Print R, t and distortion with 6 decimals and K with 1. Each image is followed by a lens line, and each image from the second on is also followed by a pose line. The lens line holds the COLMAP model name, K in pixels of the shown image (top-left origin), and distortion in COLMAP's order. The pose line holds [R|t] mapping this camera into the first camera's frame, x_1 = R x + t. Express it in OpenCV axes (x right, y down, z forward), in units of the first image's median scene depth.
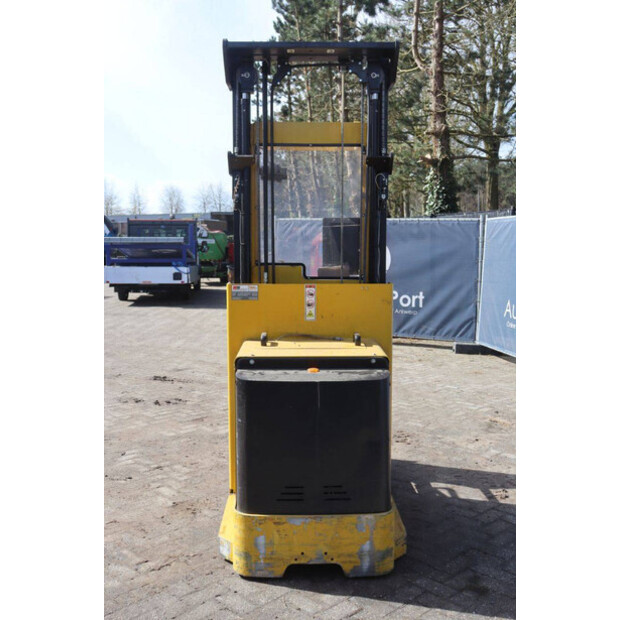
lens RADIAL K [[698.2, 0, 310.0], [0, 698.2, 310.0], [0, 0, 1]] dist [-0.021370, 0.021161]
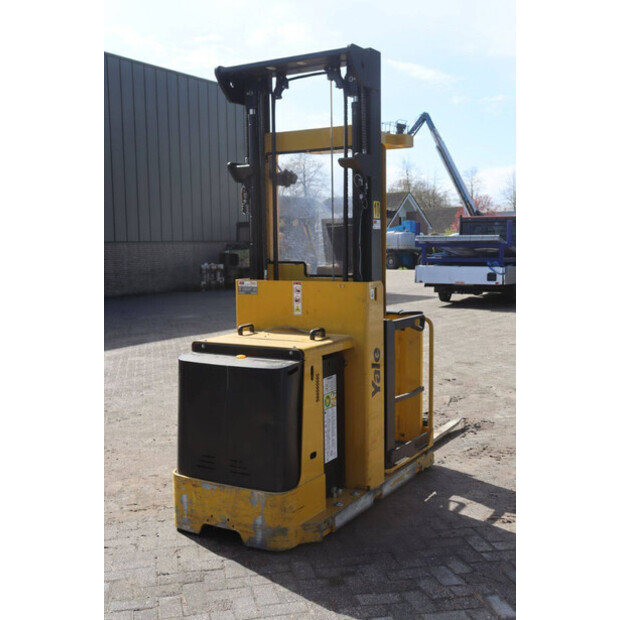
lens RADIAL K [[770.5, 0, 310.0], [0, 770.5, 310.0], [0, 0, 1]] dist [0.011421, 0.008985]
pose [[0.843980, 0.039235, -0.534937, 0.630518], [-0.042610, 0.999073, 0.006051, -0.000792], [0.534679, 0.017687, 0.844870, 0.012530]]
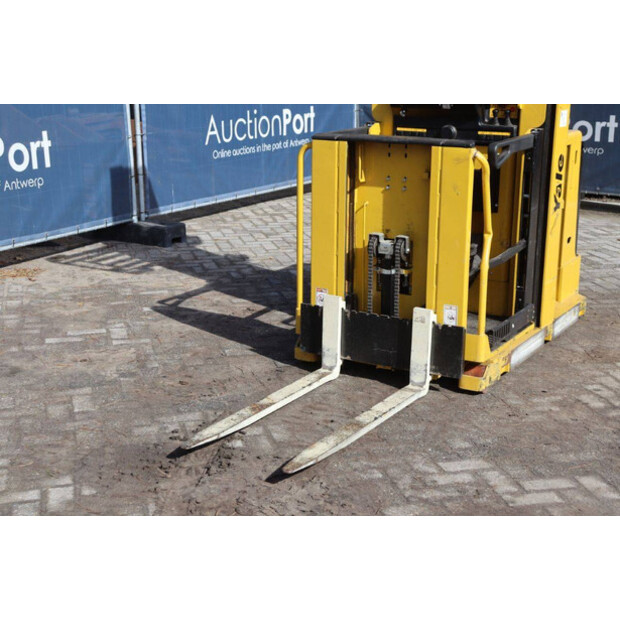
lens RADIAL K [[1051.6, 0, 310.0], [0, 1051.6, 310.0], [0, 0, 1]] dist [0.092863, 0.157645]
pose [[-0.857695, -0.140490, 0.494592, -0.505121], [0.039200, 0.941277, 0.335351, -0.205060], [-0.512662, 0.307017, -0.801822, 2.215082]]
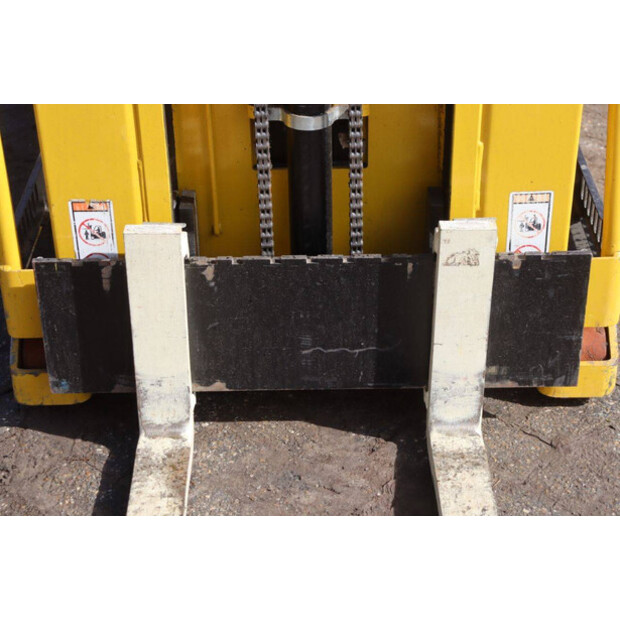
lens RADIAL K [[1375.2, 0, 310.0], [0, 1375.2, 310.0], [0, 0, 1]] dist [0.336586, 0.031271]
pose [[-0.999886, -0.001888, 0.014960, -0.010399], [0.007823, 0.783174, 0.621754, -0.102807], [-0.012890, 0.621800, -0.783070, 1.654366]]
